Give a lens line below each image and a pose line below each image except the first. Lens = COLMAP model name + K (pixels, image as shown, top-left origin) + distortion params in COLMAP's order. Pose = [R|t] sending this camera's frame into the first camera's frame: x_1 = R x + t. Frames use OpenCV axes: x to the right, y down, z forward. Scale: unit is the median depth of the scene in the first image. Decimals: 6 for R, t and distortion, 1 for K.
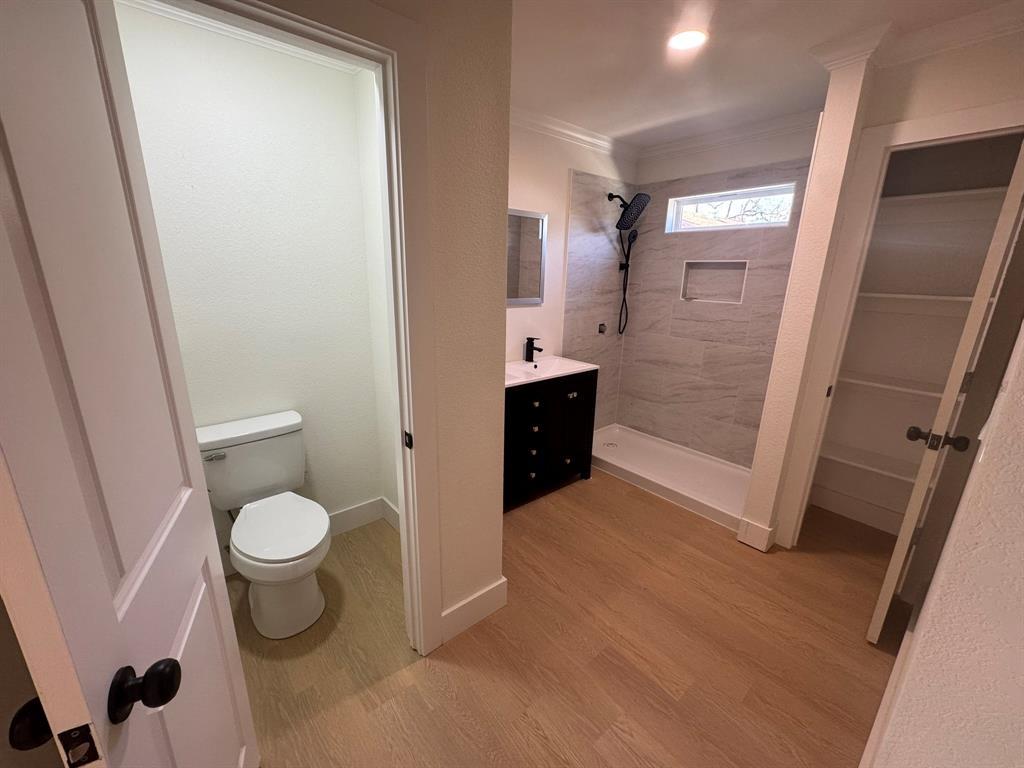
lens RADIAL K [[410.0, 0, 511.0], [0, 410.0, 384.6], [0, 0, 1]] dist [-0.000191, 0.000572]
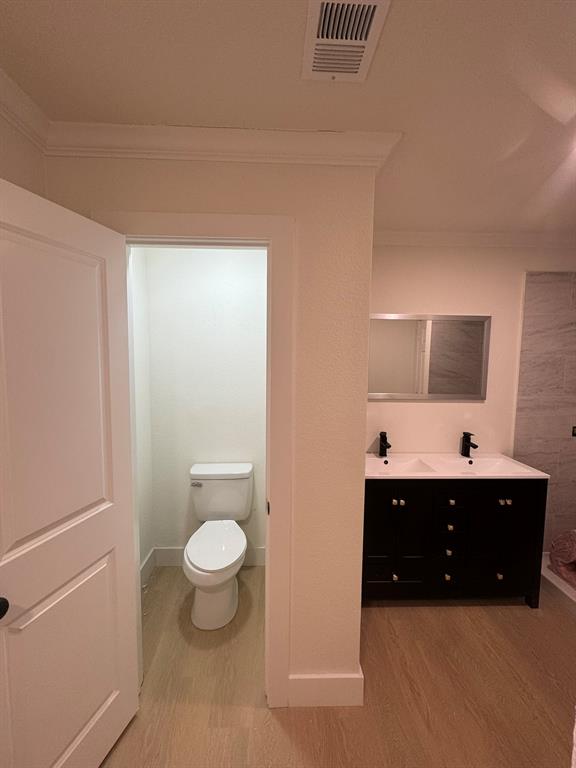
lens RADIAL K [[330.4, 0, 288.0], [0, 330.4, 382.5], [0, 0, 1]] dist [-0.000600, -0.000002]
pose [[0.787158, 0.038169, -0.615570, 0.184585], [-0.157709, 0.977358, -0.141067, -0.047631], [0.596247, 0.208123, 0.775354, 0.073446]]
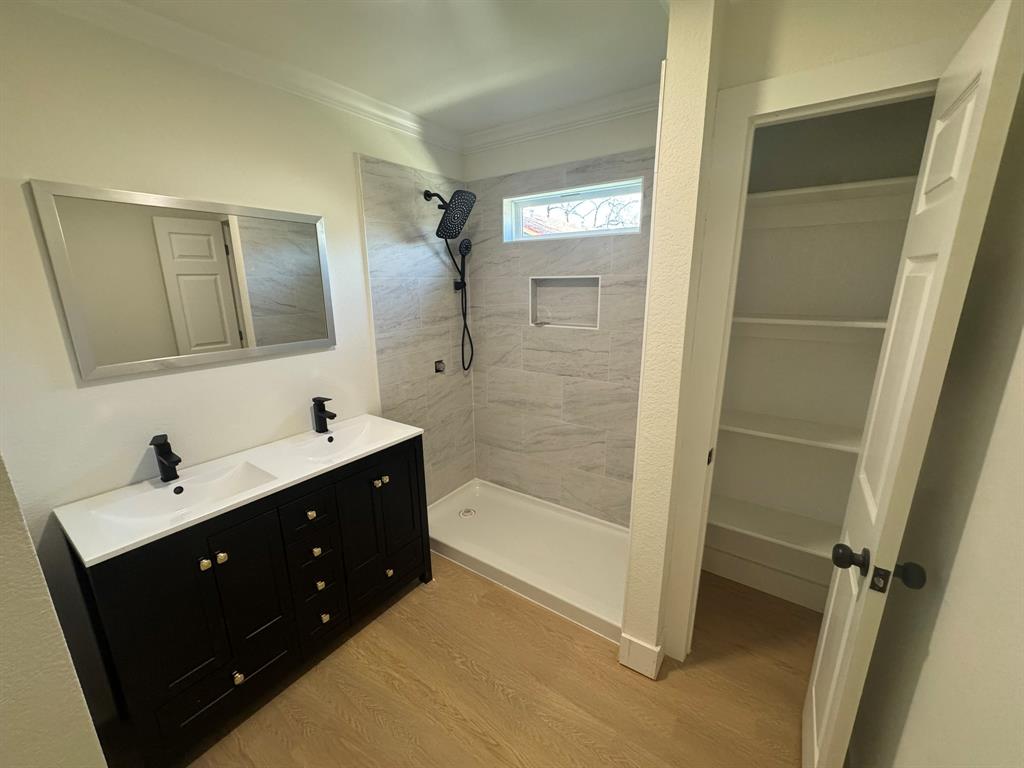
lens RADIAL K [[410.0, 0, 511.0], [0, 410.0, 384.6], [0, 0, 1]] dist [-0.000191, 0.000572]
pose [[0.965220, -0.092994, 0.244342, 0.179077], [0.097760, 0.995182, -0.007423, -0.094091], [-0.242474, 0.031052, 0.969661, 0.250244]]
